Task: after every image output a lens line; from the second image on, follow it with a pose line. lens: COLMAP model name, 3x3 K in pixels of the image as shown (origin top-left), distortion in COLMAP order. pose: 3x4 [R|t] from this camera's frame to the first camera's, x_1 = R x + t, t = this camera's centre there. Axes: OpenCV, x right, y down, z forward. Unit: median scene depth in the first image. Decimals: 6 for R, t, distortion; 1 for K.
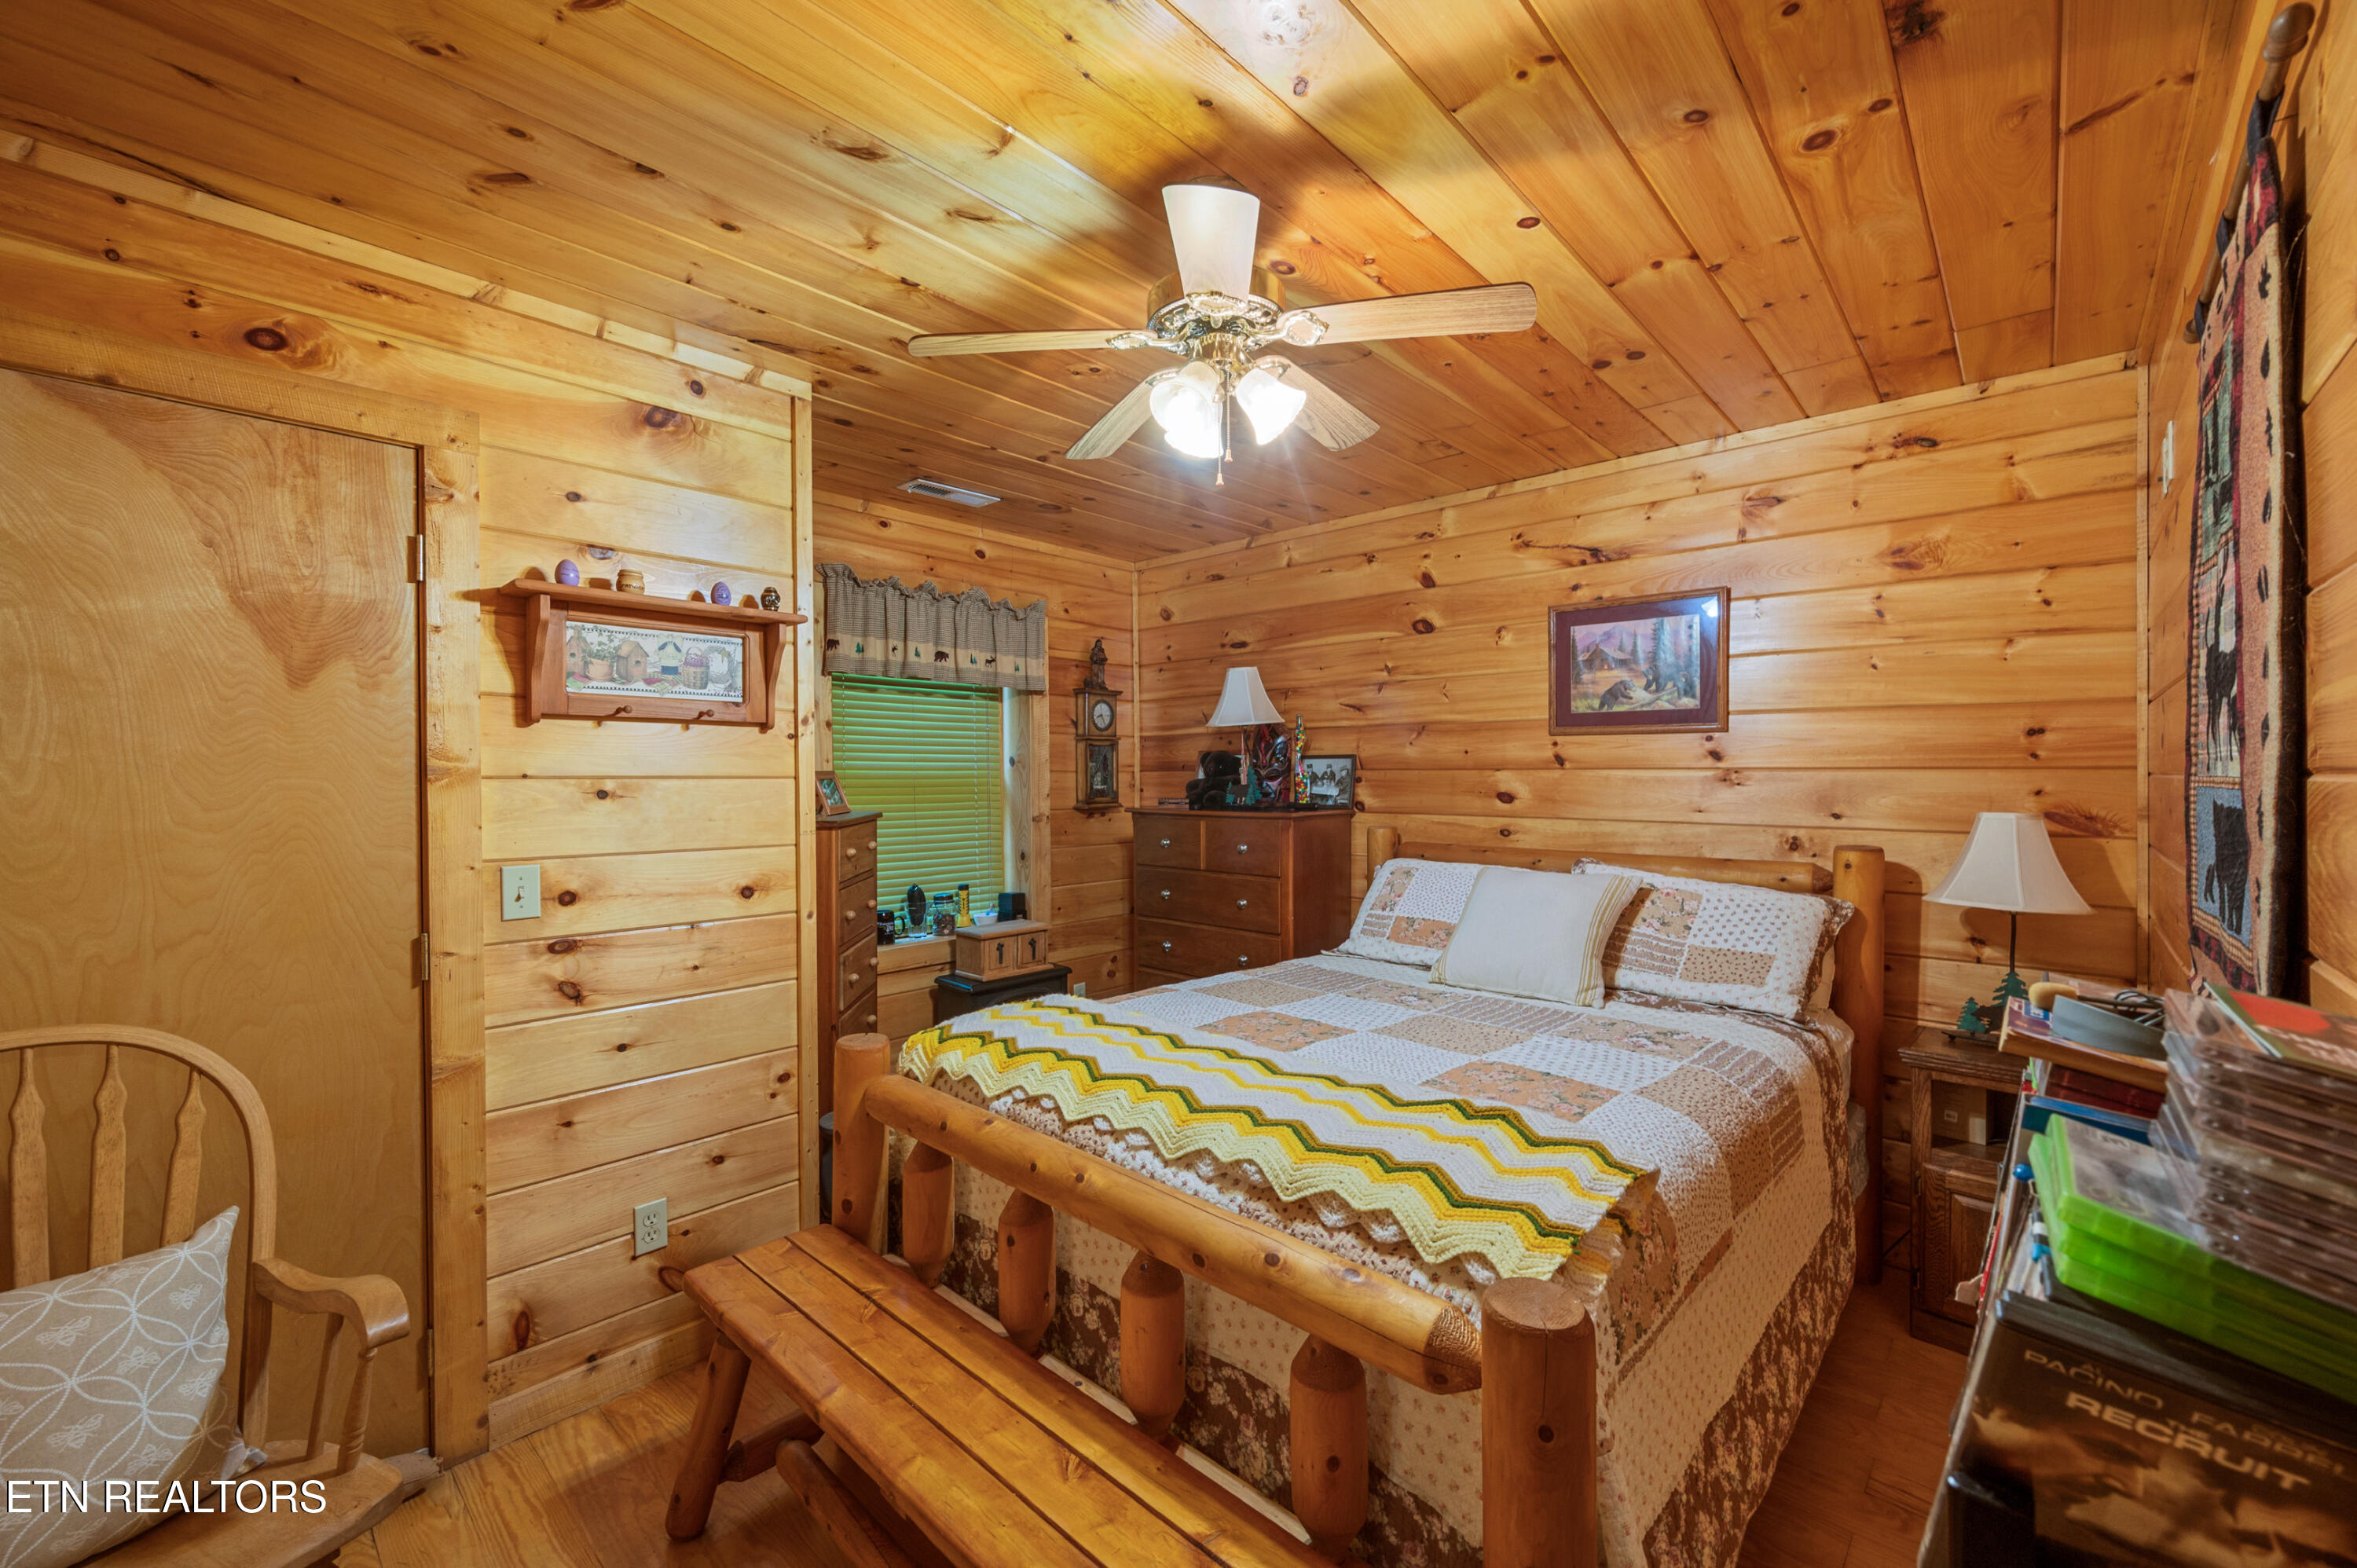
lens RADIAL K [[945.0, 0, 1189.0], [0, 945.0, 774.0], [0, 0, 1]] dist [-0.001362, 0.000101]
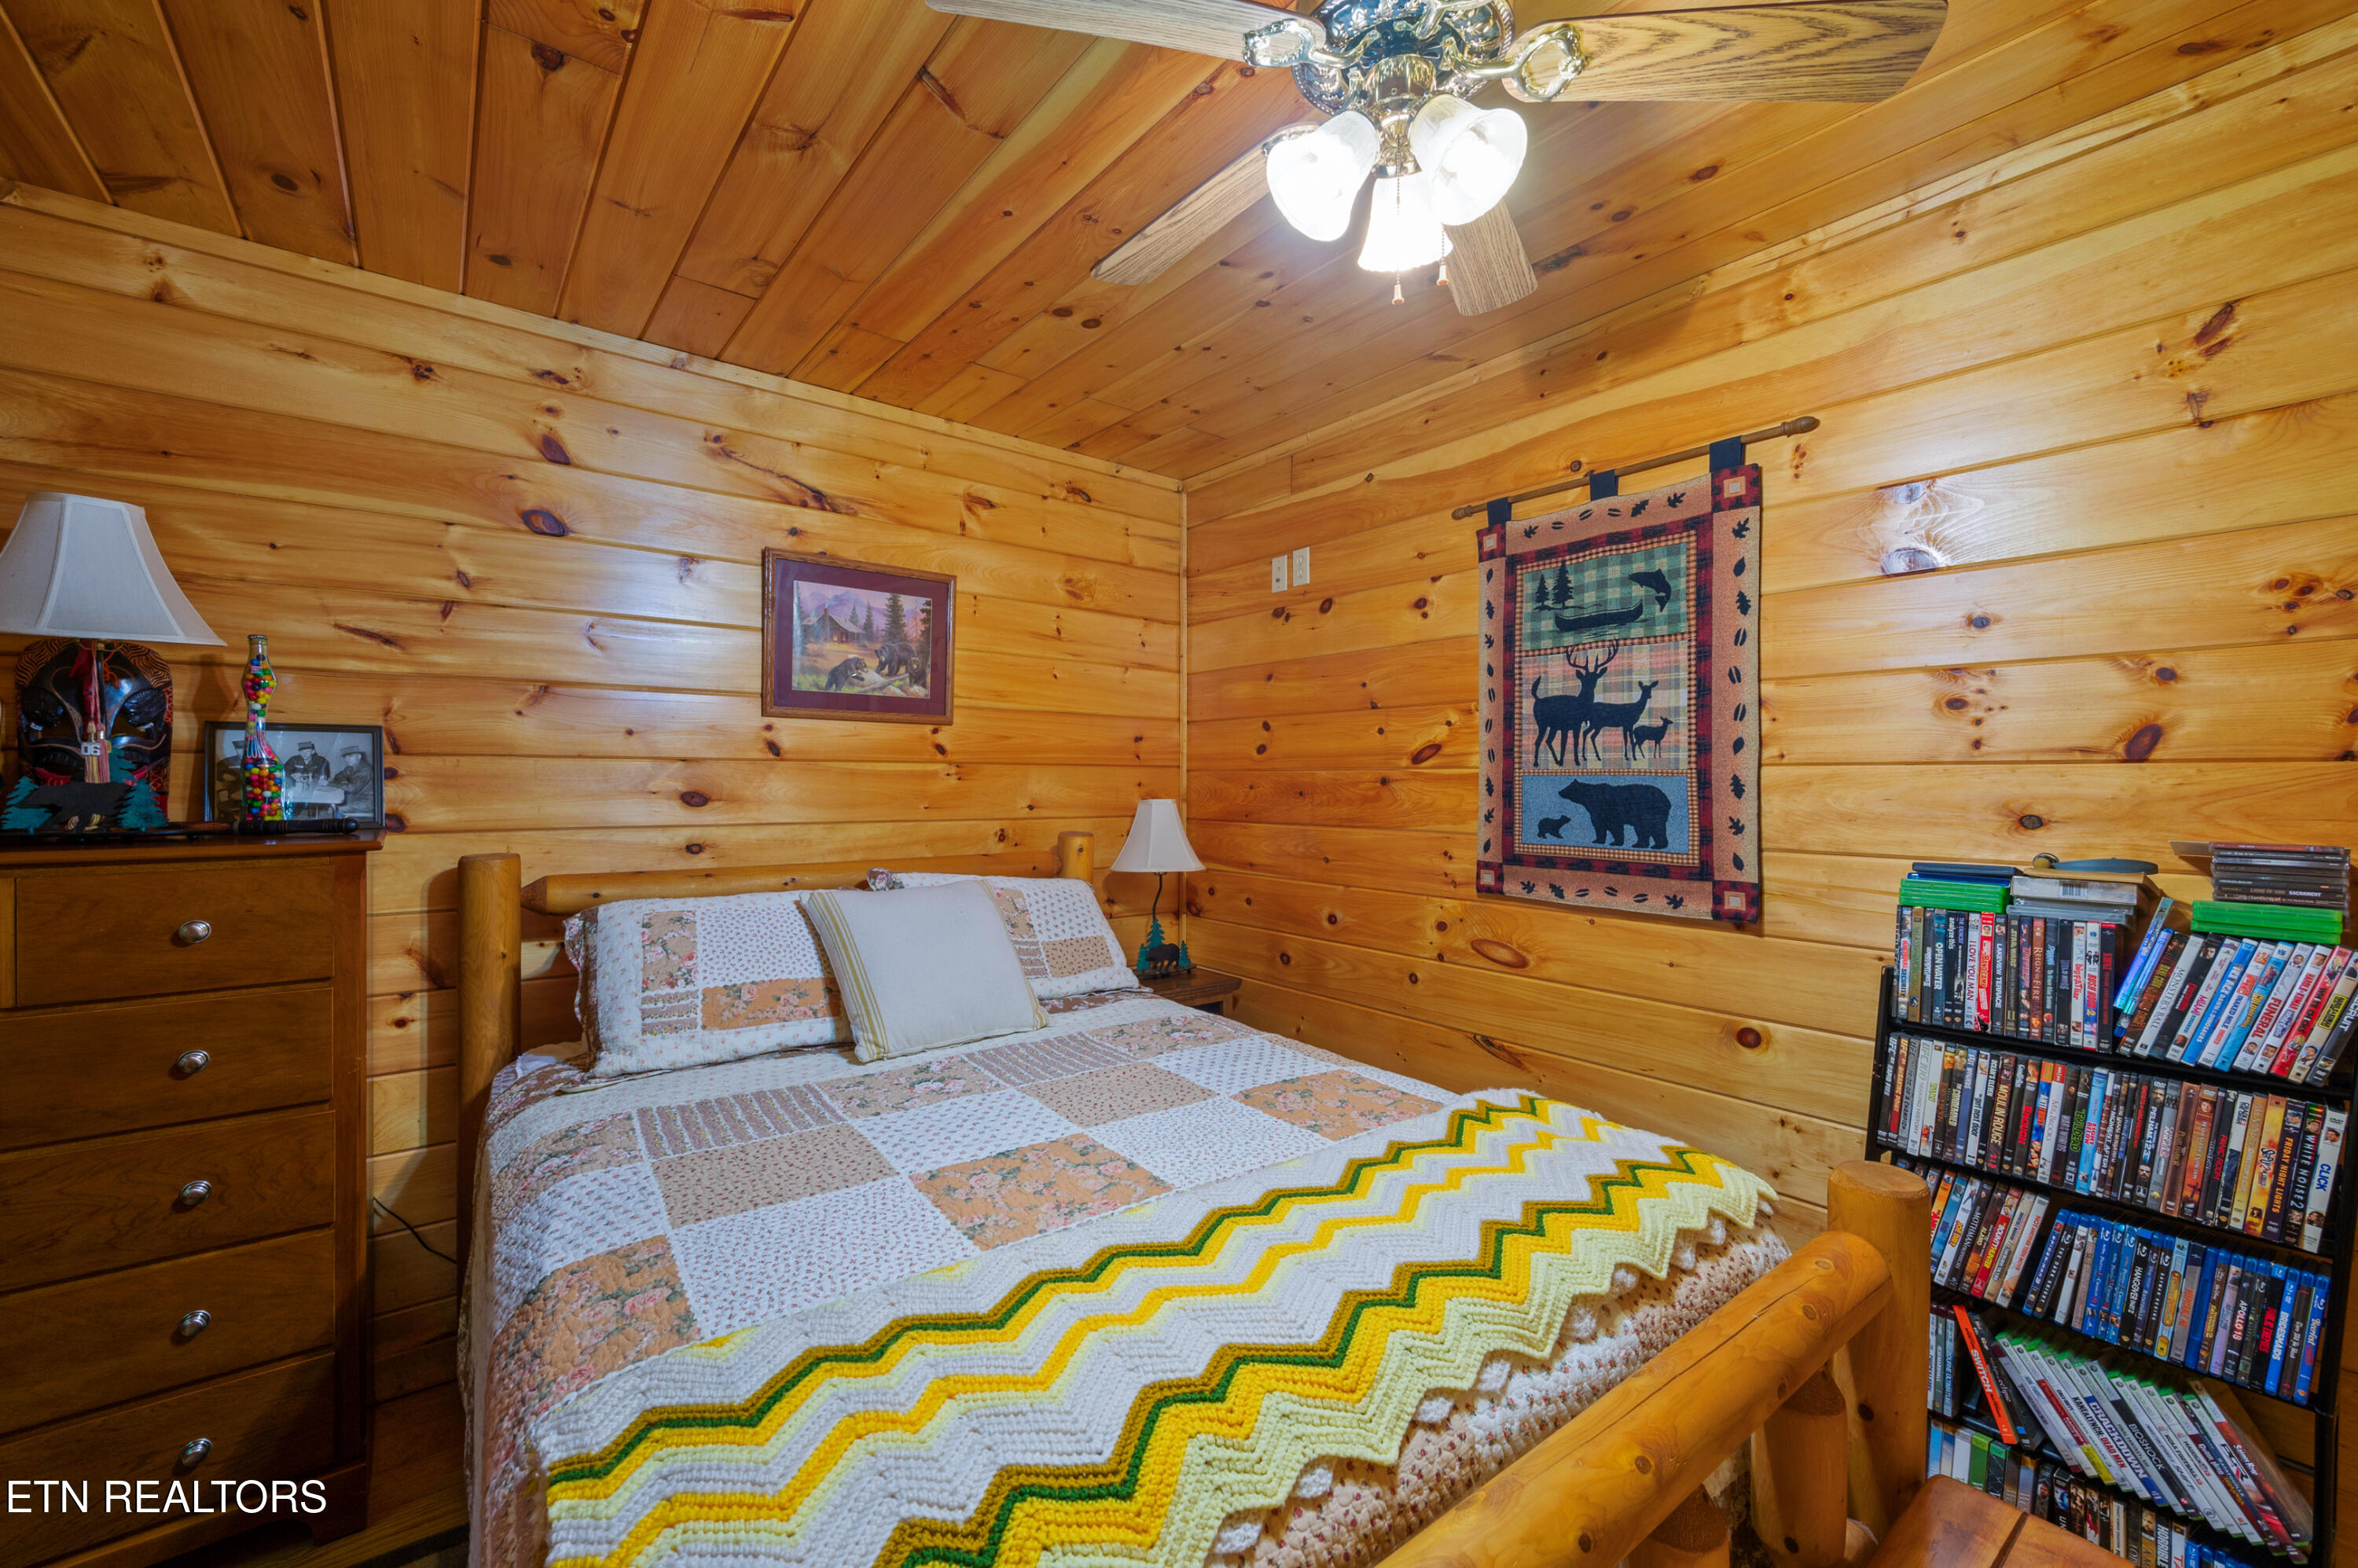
lens RADIAL K [[958.2, 0, 1179.0], [0, 958.2, 784.0], [0, 0, 1]] dist [-0.003353, -0.000095]
pose [[0.159144, -0.004174, 0.987247, -0.399475], [-0.003339, 0.999983, 0.004766, 0.011249], [-0.987250, -0.004055, 0.159127, 0.657142]]
